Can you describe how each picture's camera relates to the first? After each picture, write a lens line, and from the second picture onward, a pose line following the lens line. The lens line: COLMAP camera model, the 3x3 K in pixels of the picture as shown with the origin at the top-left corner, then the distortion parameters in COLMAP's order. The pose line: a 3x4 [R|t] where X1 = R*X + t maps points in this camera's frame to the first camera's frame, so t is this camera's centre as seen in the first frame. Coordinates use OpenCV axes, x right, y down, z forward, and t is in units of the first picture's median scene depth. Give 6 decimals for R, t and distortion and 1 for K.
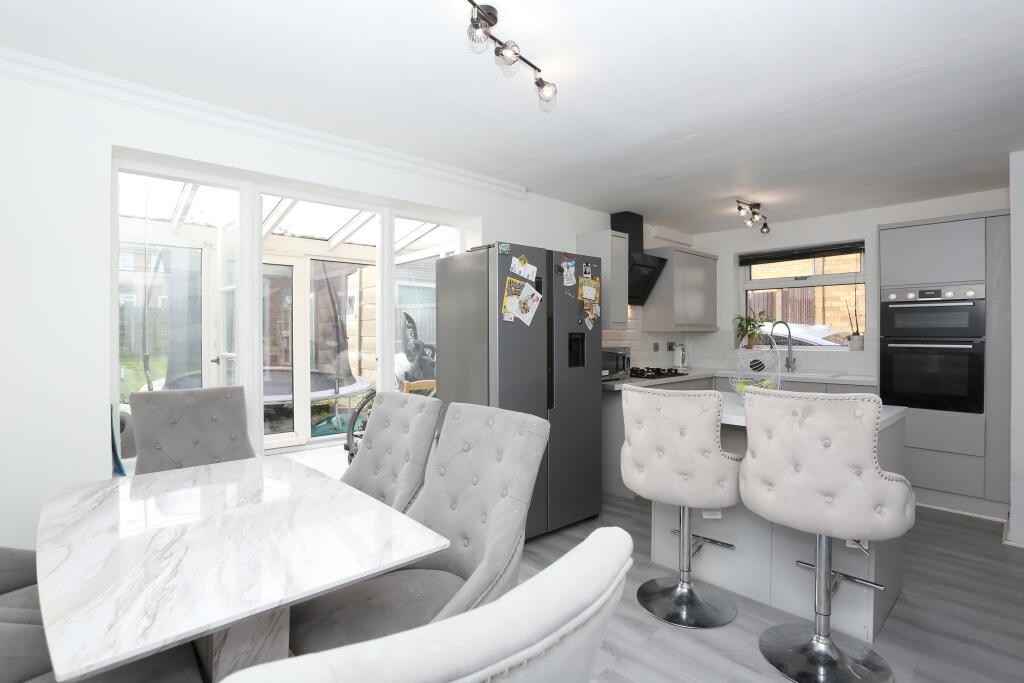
lens RADIAL K [[475.9, 0, 512.9], [0, 475.9, 336.9], [0, 0, 1]] dist [-0.000247, 0.000002]
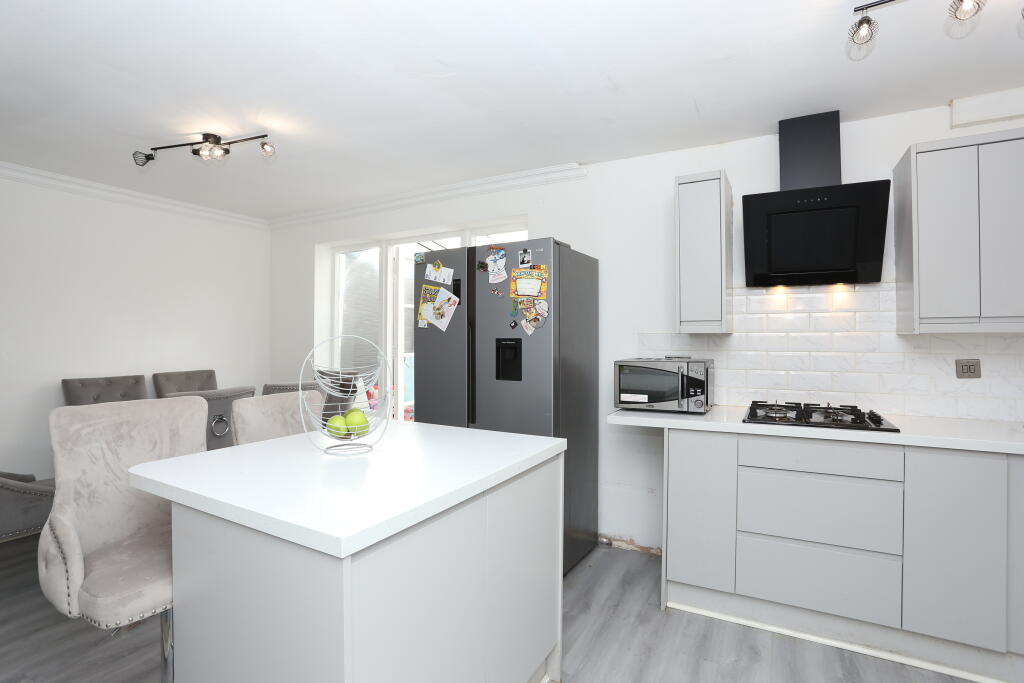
lens RADIAL K [[496.2, 0, 516.6], [0, 496.2, 341.7], [0, 0, 1]] dist [-0.042063, 0.000560]
pose [[0.339355, 0.003042, -0.940654, 1.001237], [-0.006459, 0.999979, 0.000904, -0.004097], [0.940636, 0.005769, 0.339367, 0.771051]]
